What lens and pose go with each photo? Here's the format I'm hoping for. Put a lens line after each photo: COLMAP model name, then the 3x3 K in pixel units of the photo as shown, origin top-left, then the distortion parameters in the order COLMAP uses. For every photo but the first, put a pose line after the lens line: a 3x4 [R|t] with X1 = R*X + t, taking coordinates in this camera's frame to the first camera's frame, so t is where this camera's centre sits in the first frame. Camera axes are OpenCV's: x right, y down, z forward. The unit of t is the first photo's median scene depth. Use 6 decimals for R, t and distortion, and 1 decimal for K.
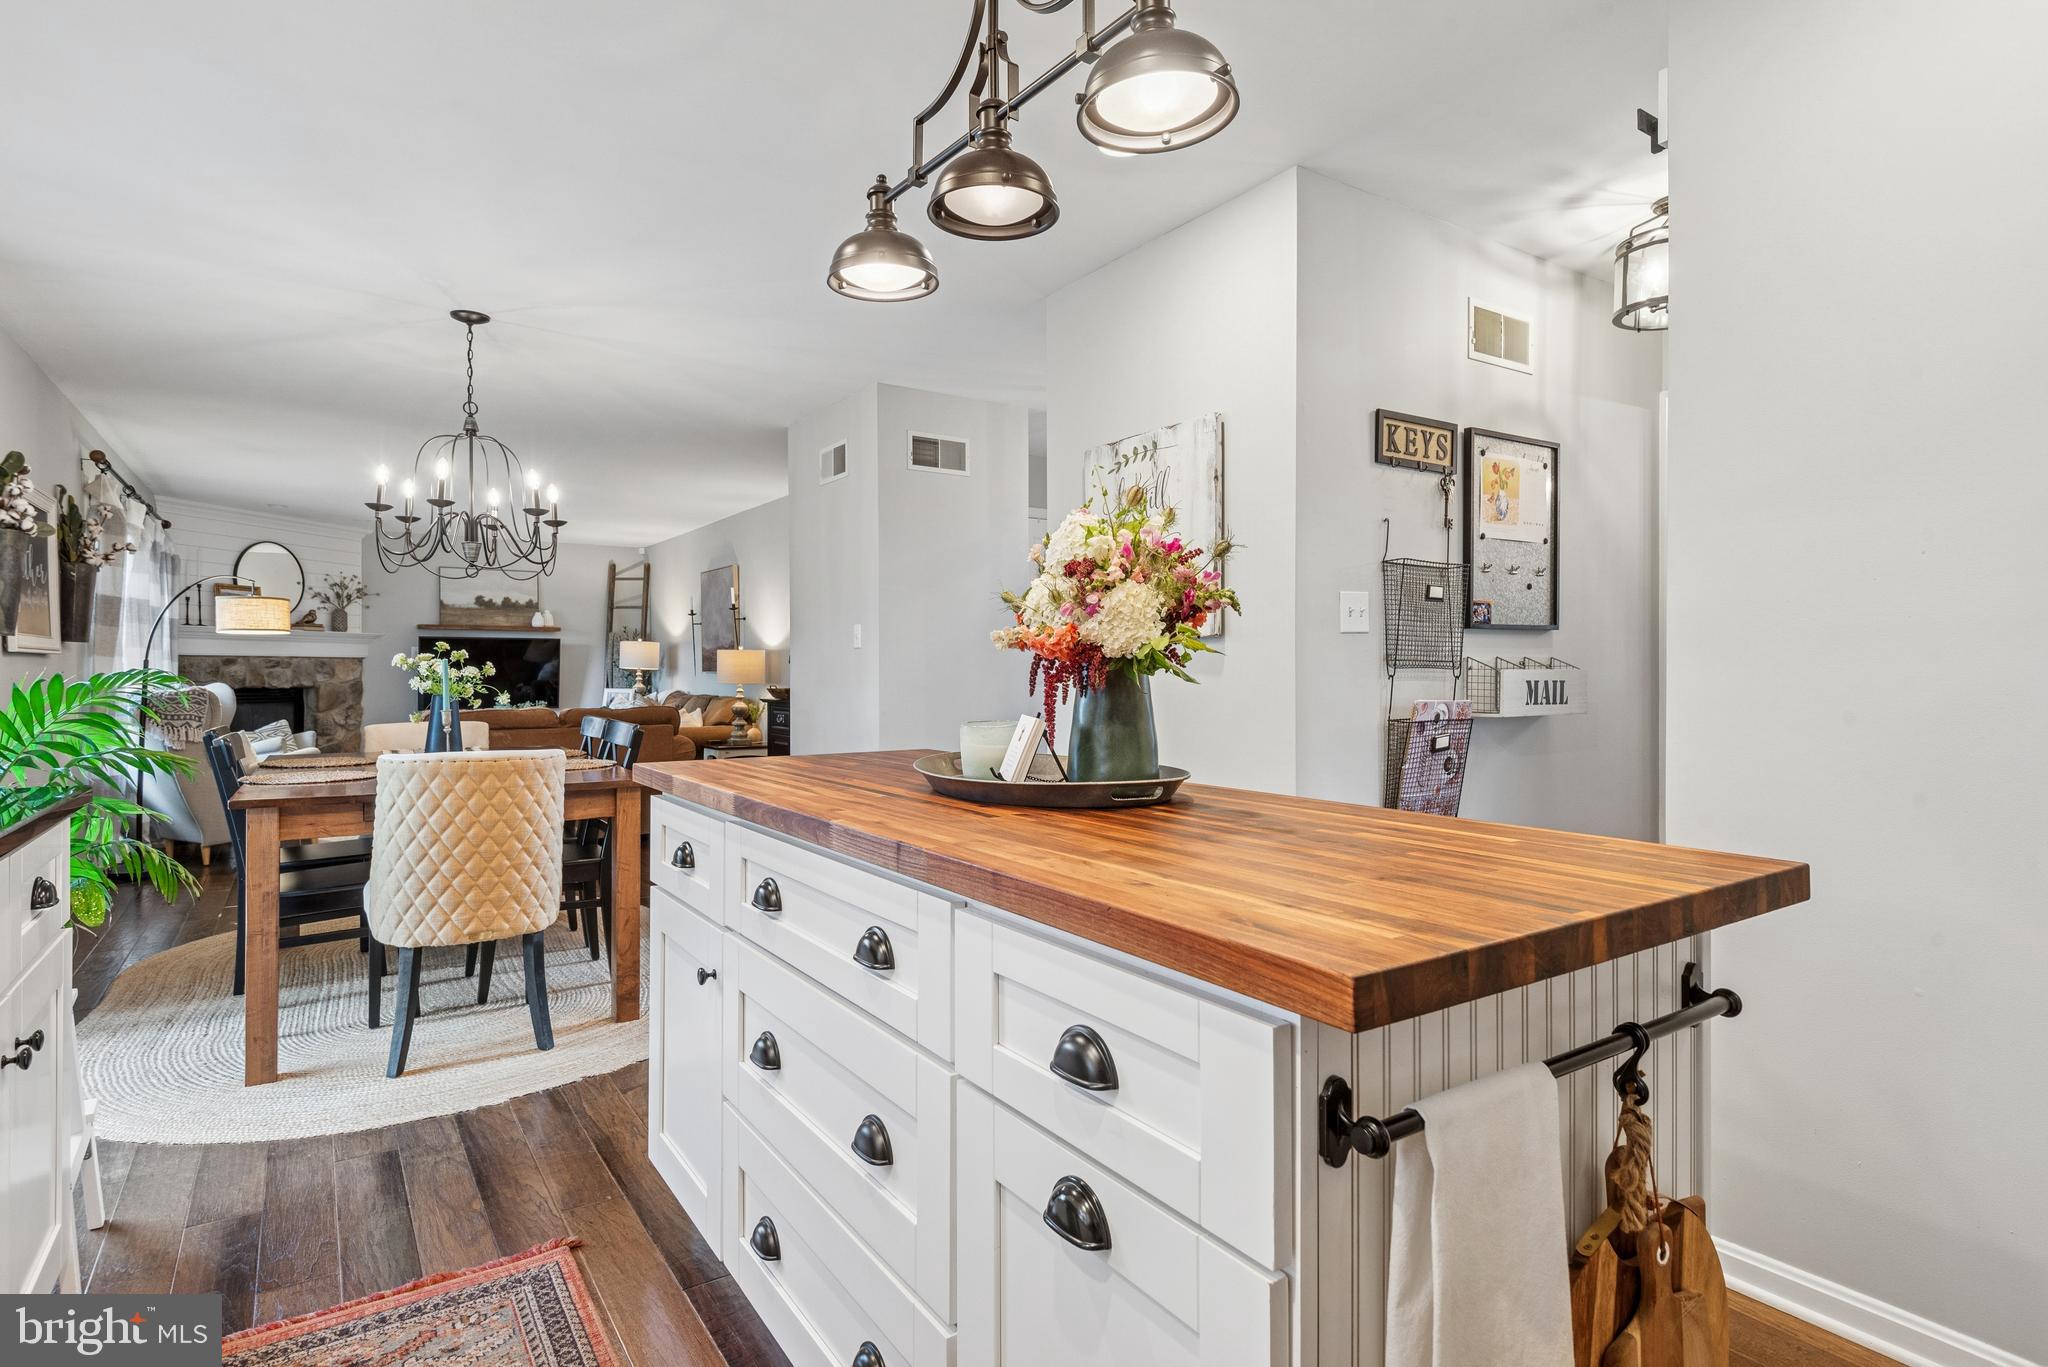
lens RADIAL K [[1067.3, 0, 1021.8], [0, 1067.3, 663.1], [0, 0, 1]] dist [-0.003527, -0.000110]
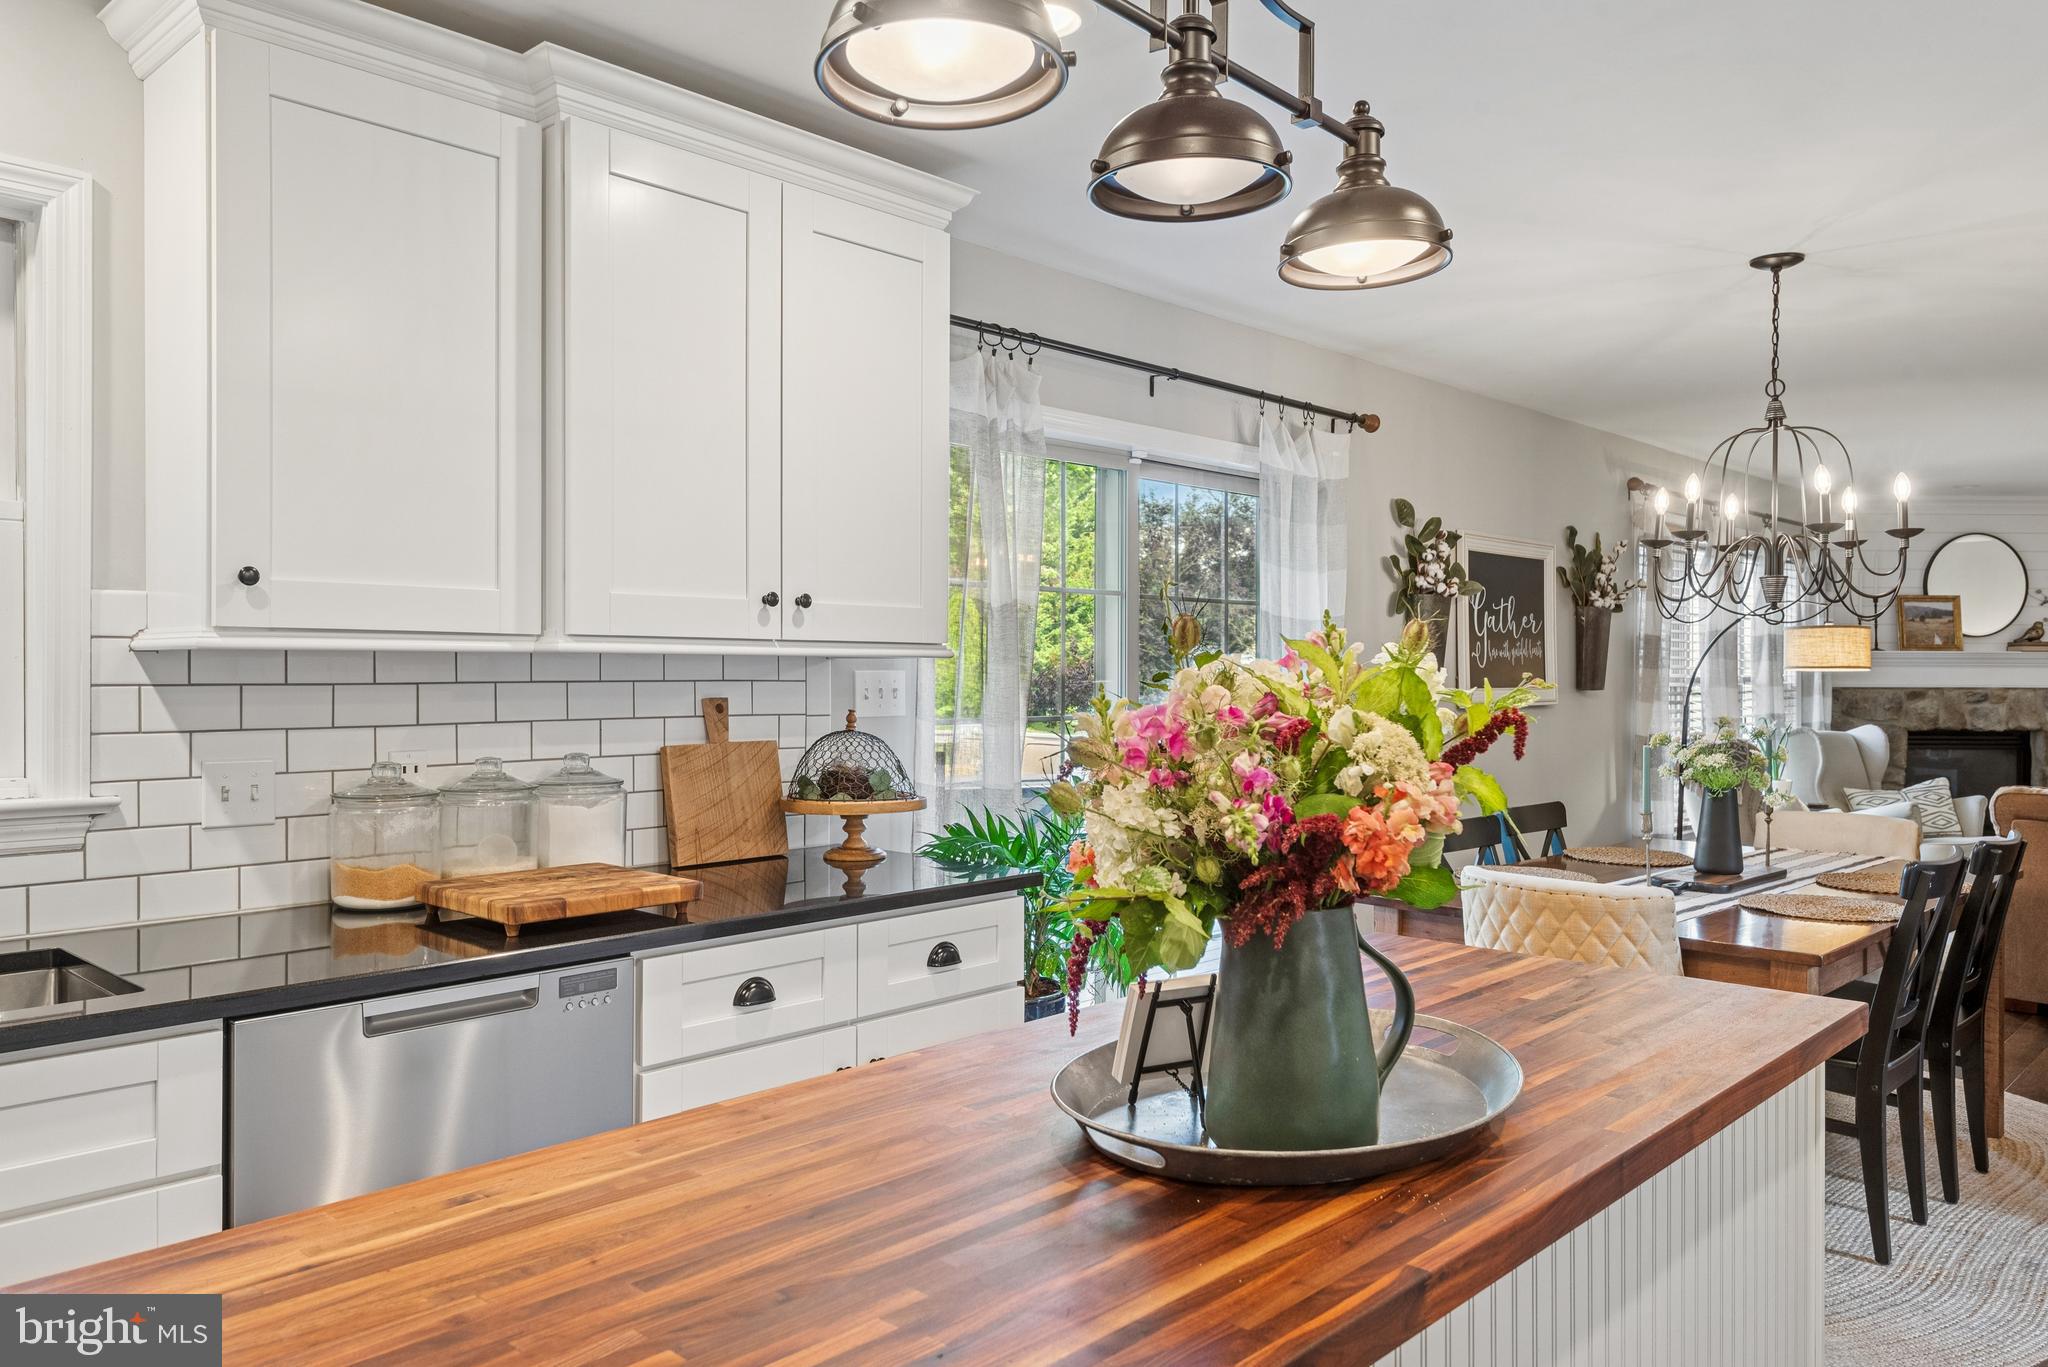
lens RADIAL K [[1452.9, 0, 1024.0], [0, 1452.9, 683.5], [0, 0, 1]] dist [0.004241, 0.001033]
pose [[0.222507, 0.009658, -0.974883, 0.307418], [0.003961, 0.999934, 0.010810, -0.050346], [0.974923, -0.006267, 0.222454, 0.272606]]
